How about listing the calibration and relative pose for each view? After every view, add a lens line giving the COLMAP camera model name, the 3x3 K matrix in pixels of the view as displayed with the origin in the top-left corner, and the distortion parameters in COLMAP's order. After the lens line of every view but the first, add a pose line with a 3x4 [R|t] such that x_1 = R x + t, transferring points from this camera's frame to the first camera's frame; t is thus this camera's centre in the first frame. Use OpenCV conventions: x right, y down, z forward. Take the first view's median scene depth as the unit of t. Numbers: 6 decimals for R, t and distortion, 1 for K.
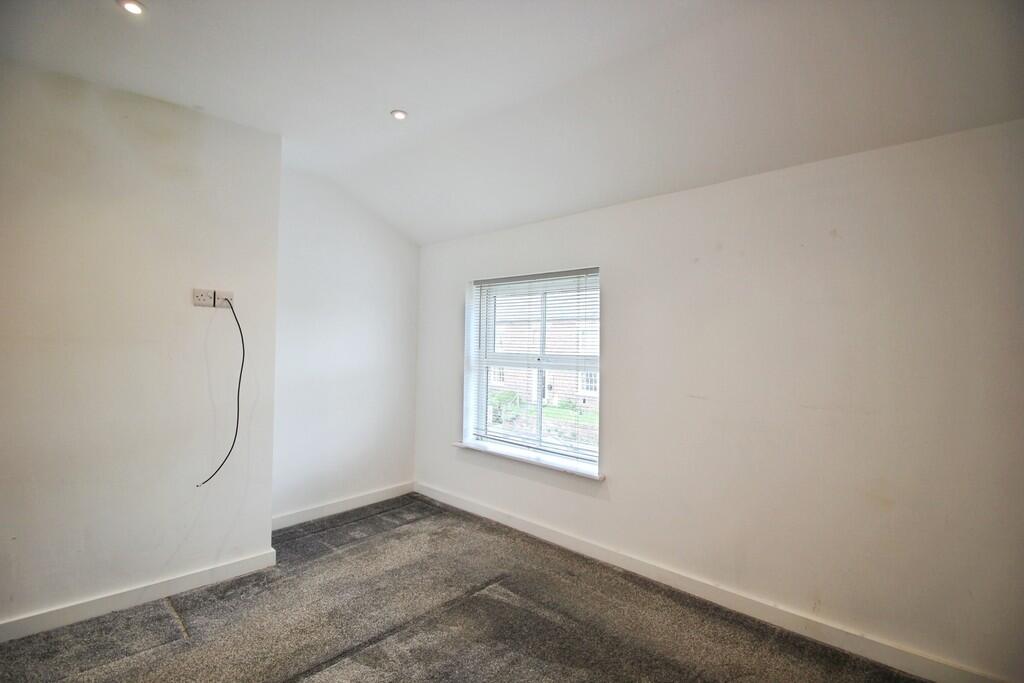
lens RADIAL K [[481.5, 0, 511.0], [0, 481.5, 355.0], [0, 0, 1]] dist [0.000727, -0.017247]
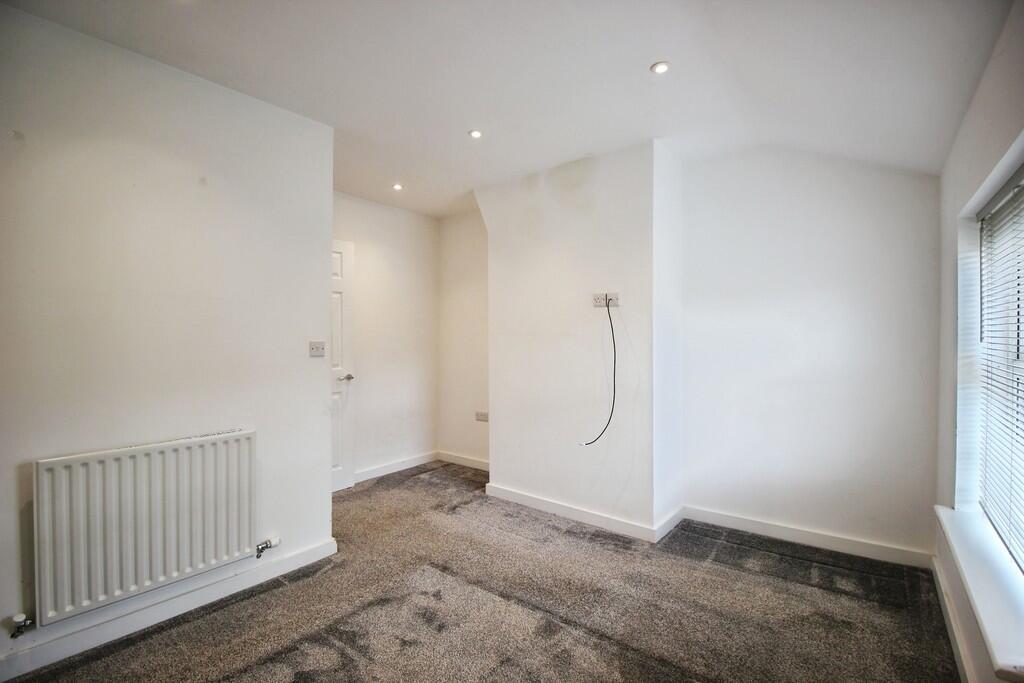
lens RADIAL K [[481.5, 0, 511.0], [0, 481.5, 355.0], [0, 0, 1]] dist [0.000727, -0.017247]
pose [[0.083144, 0.031087, -0.996053, 0.467068], [-0.022605, 0.999315, 0.029302, -0.004980], [0.996281, 0.020079, 0.083790, 0.506790]]
